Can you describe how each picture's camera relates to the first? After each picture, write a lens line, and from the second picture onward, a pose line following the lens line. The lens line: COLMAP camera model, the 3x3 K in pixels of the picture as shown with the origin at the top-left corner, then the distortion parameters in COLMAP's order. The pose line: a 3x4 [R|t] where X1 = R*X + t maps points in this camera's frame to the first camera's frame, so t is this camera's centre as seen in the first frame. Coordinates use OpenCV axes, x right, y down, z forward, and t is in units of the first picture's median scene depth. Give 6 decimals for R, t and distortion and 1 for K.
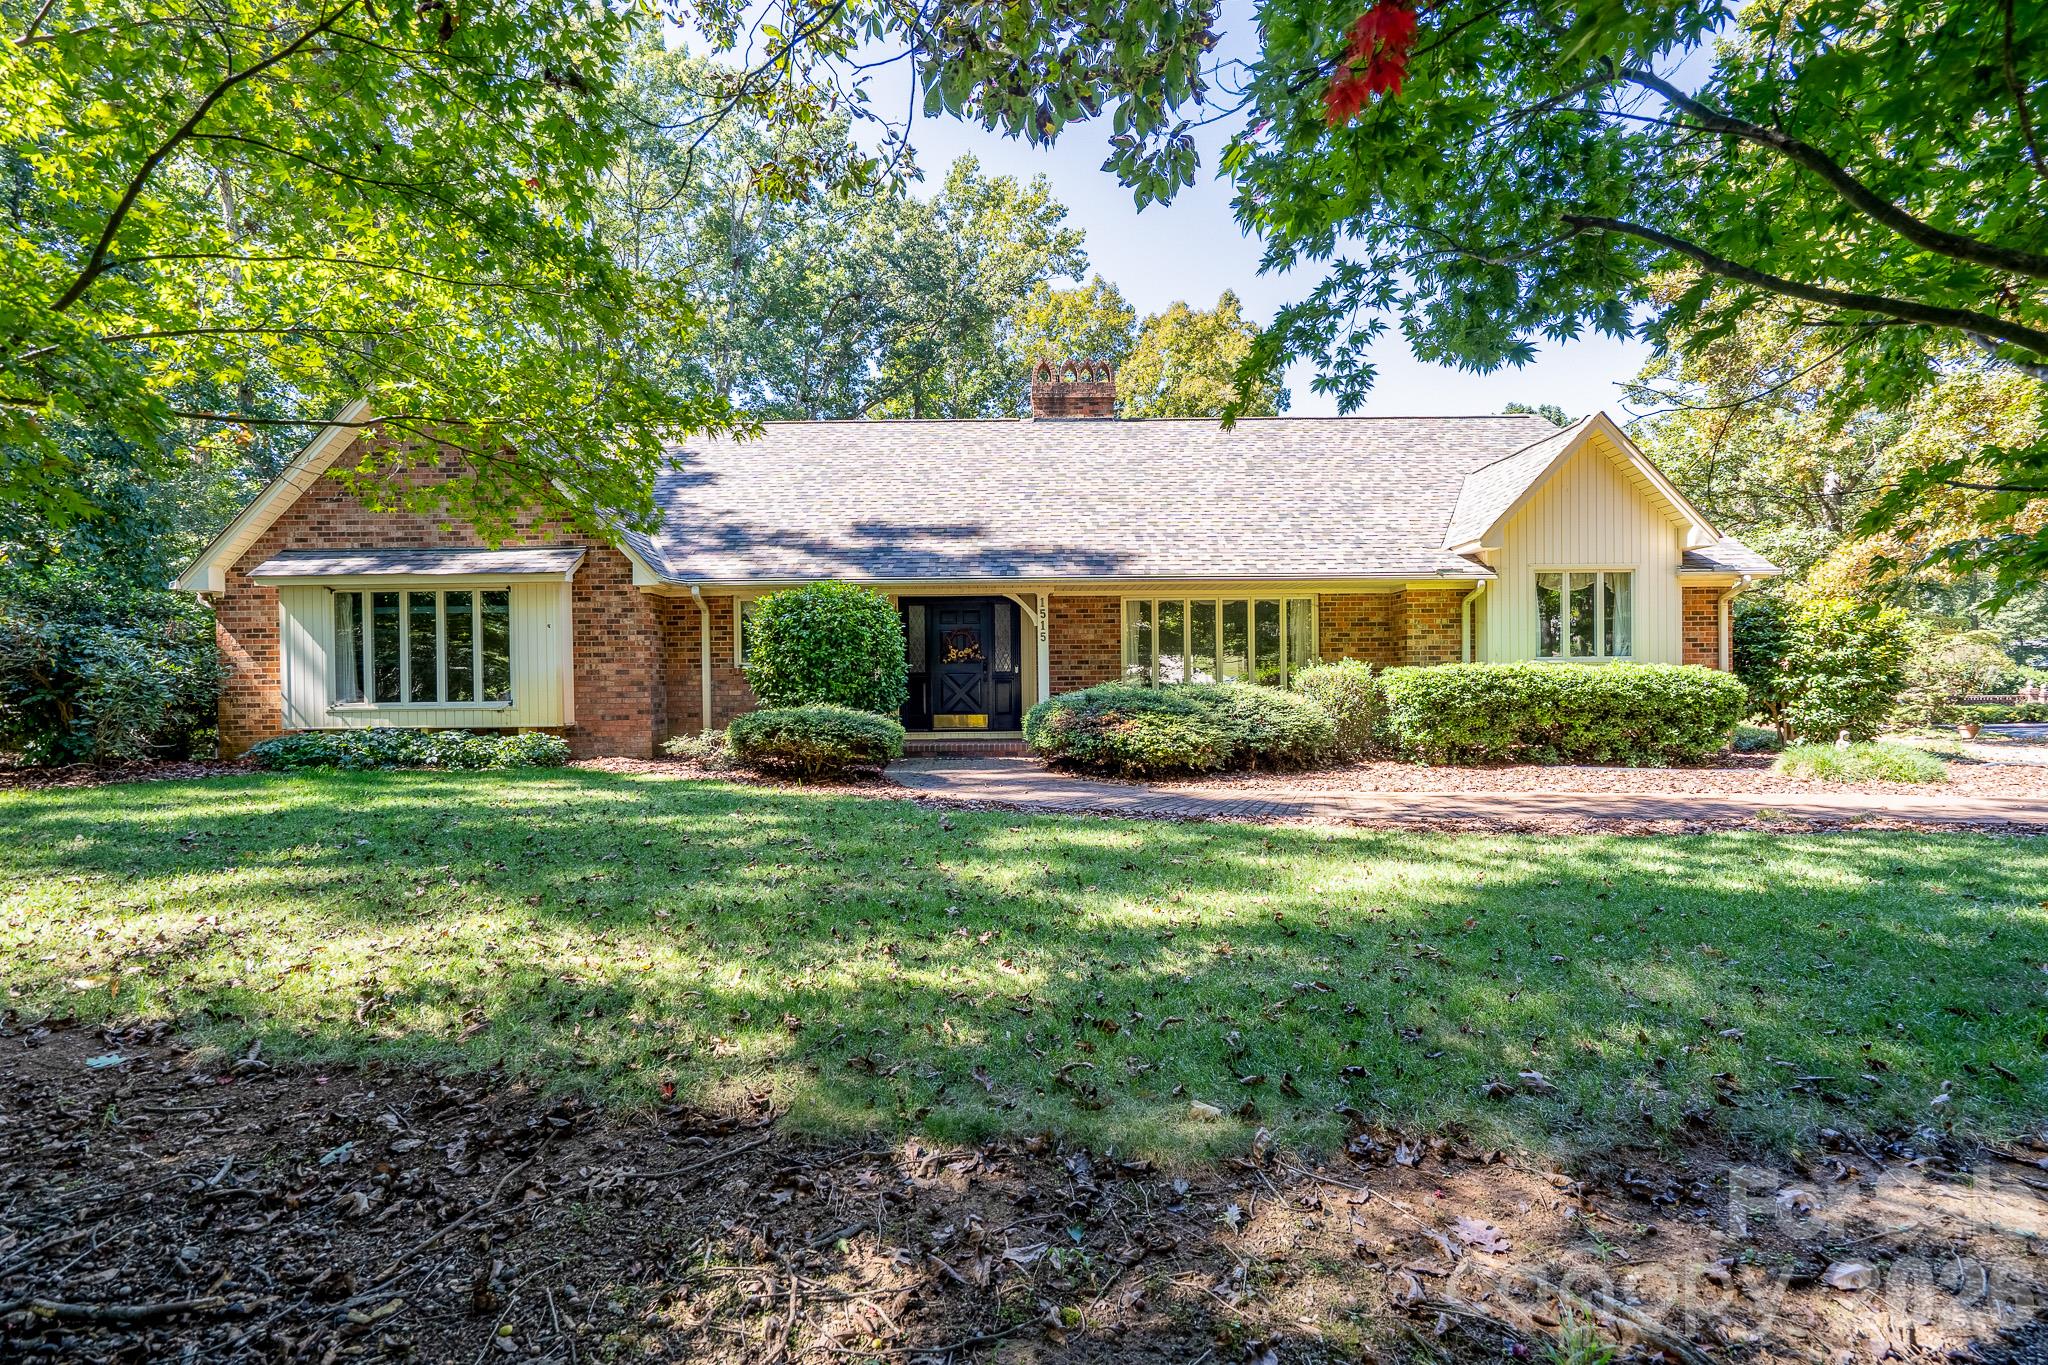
lens RADIAL K [[976.2, 0, 1015.6], [0, 976.2, 684.0], [0, 0, 1]] dist [0.001131, -0.000075]
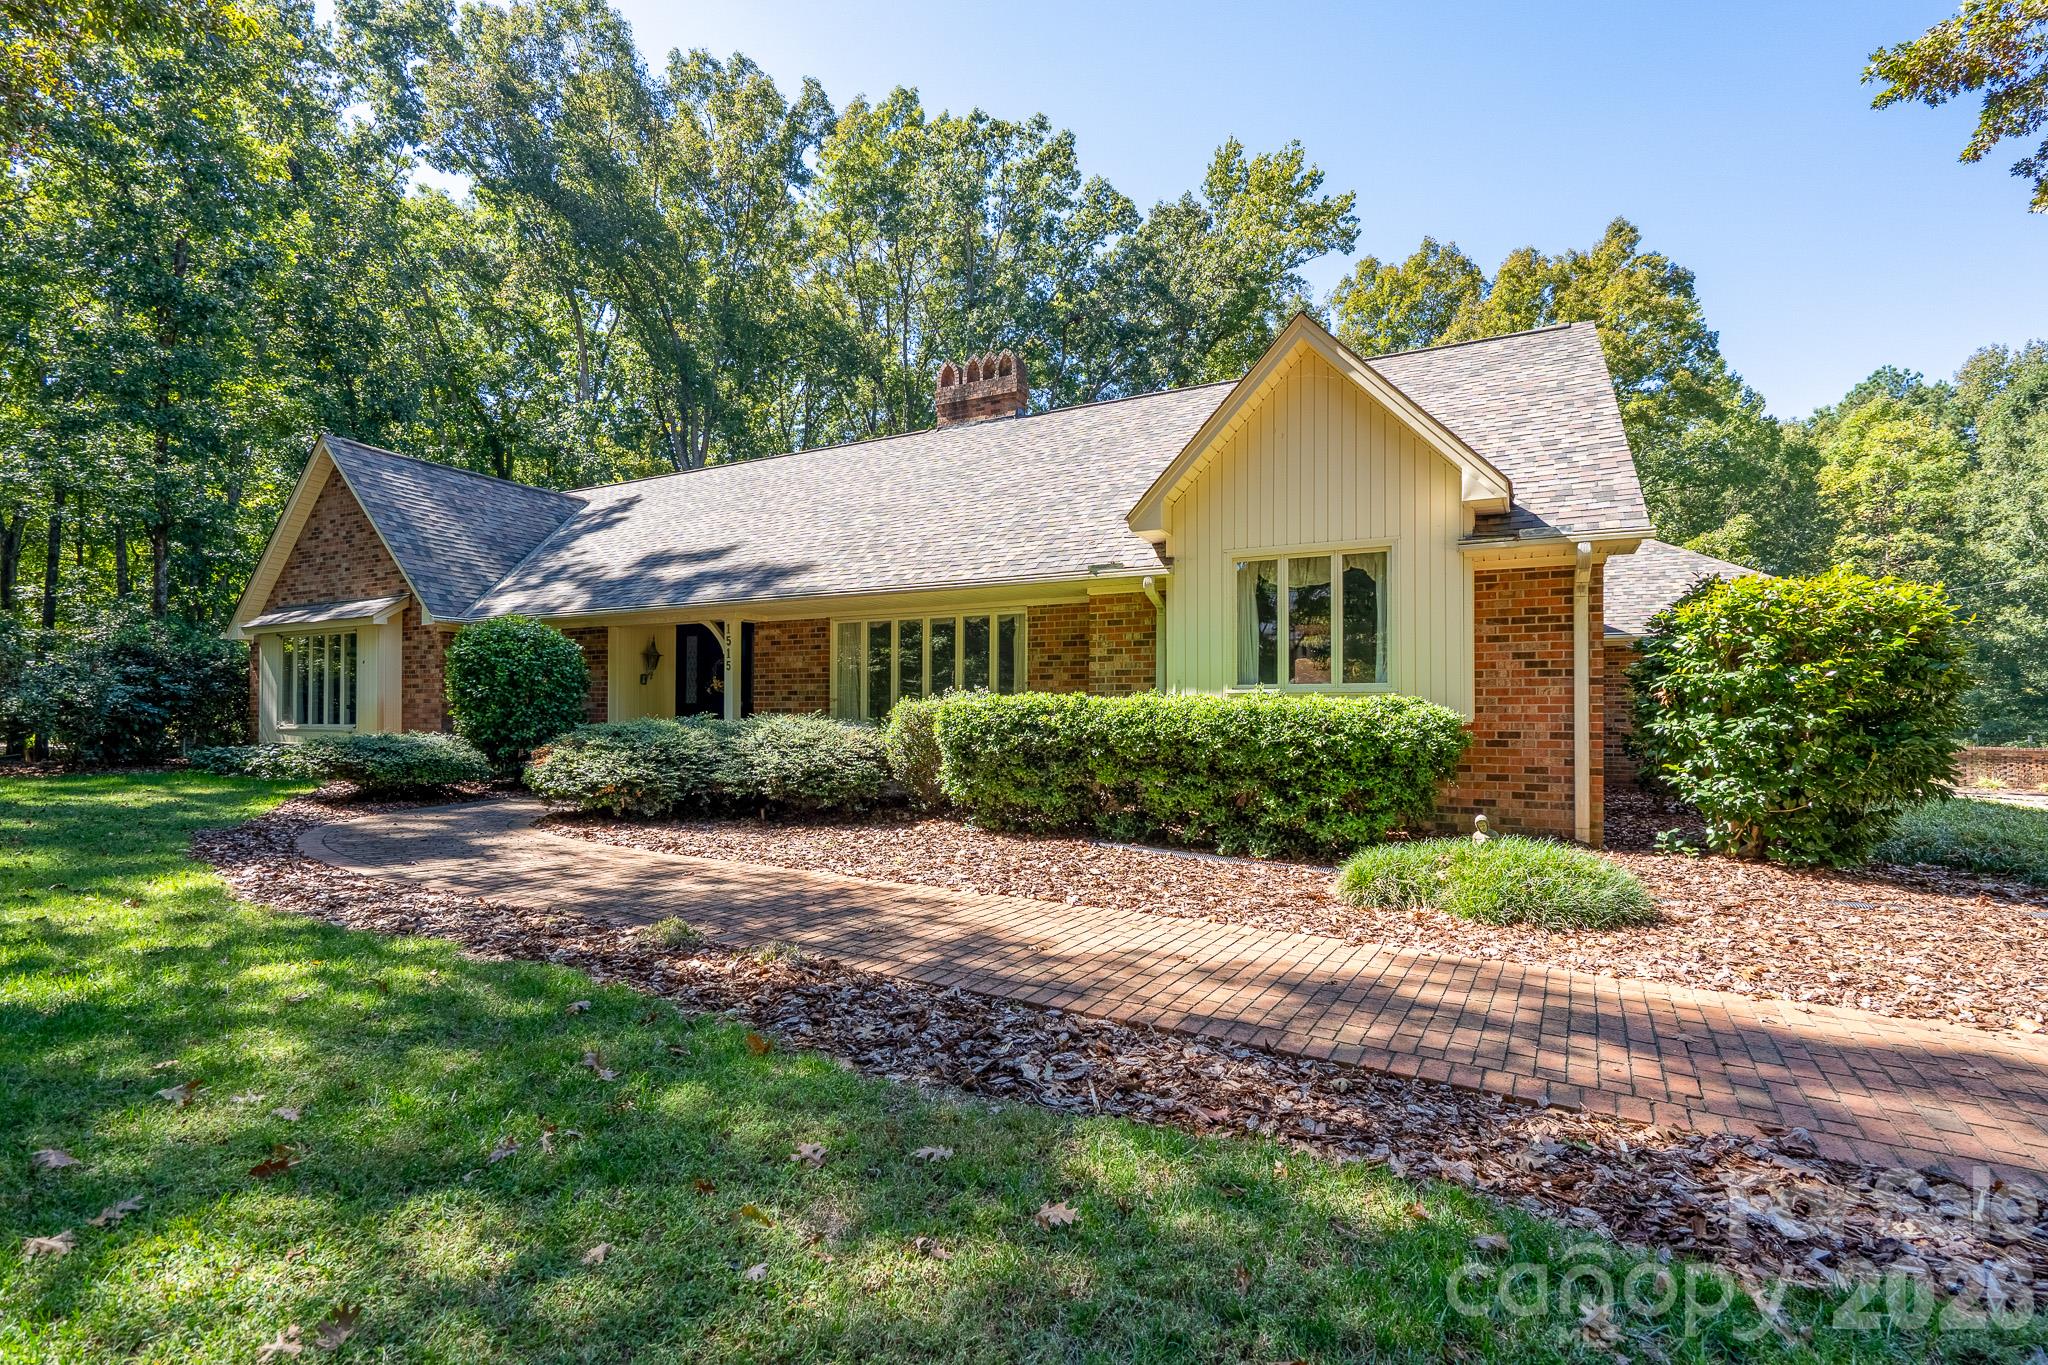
lens RADIAL K [[976.2, 0, 995.8], [0, 976.2, 709.3], [0, 0, 1]] dist [0.001131, -0.000075]
pose [[0.868801, 0.009008, -0.495080, 0.723280], [-0.012436, 0.999916, -0.003630, -0.005629], [0.495005, 0.009310, 0.868840, 0.318239]]
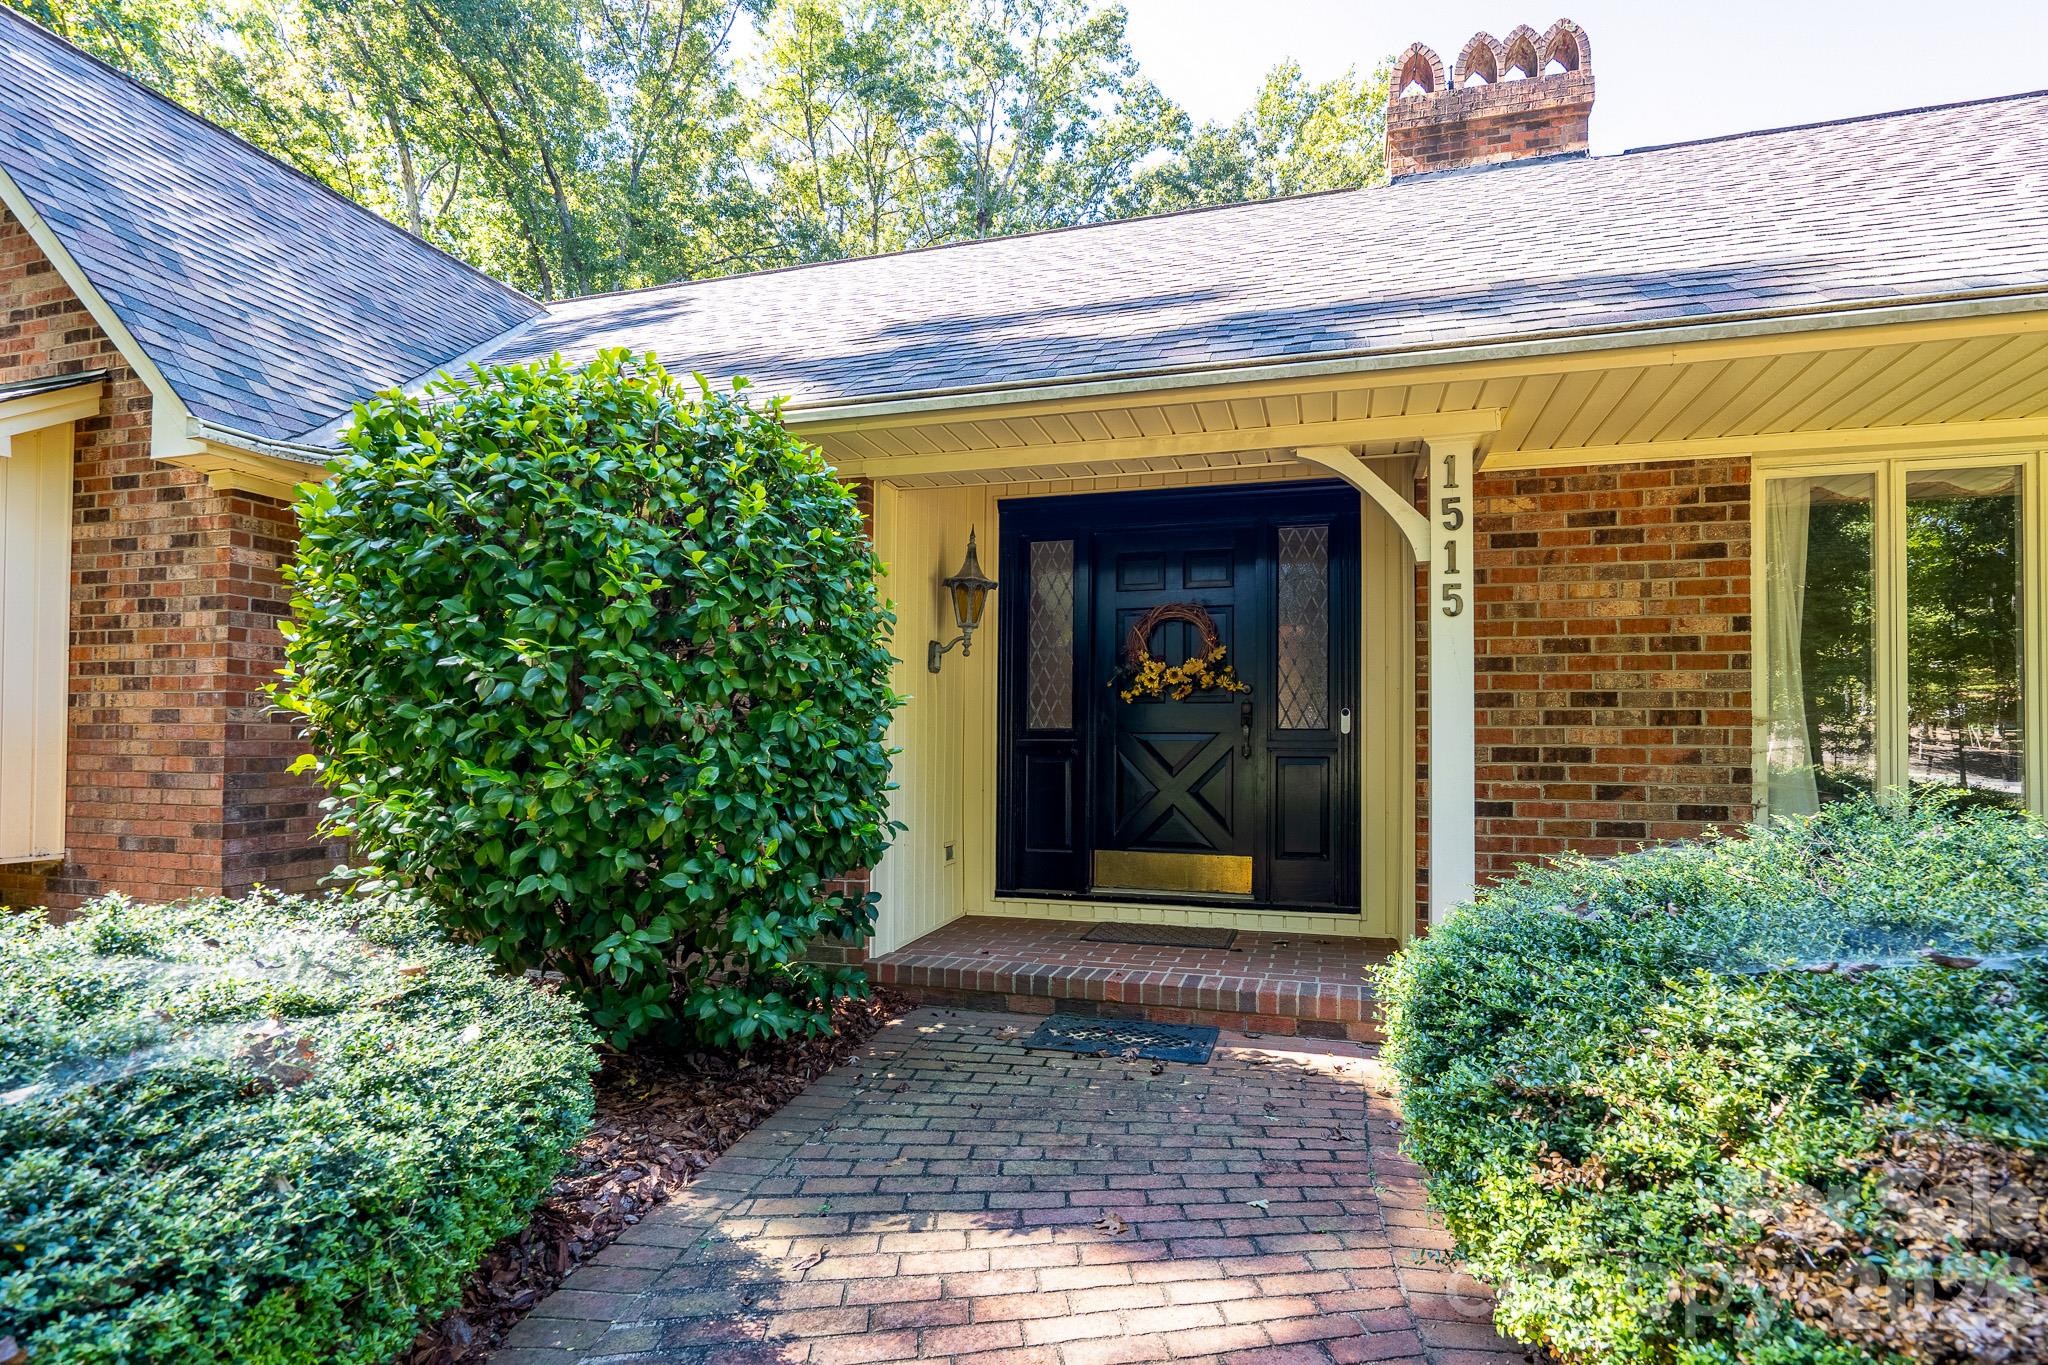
lens RADIAL K [[976.2, 0, 1053.3], [0, 976.2, 745.9], [0, 0, 1]] dist [0.001131, -0.000075]
pose [[0.959310, 0.015982, -0.281903, -0.000408], [-0.018149, 0.999822, -0.005078, -0.005779], [0.281772, 0.009988, 0.959429, 0.725722]]
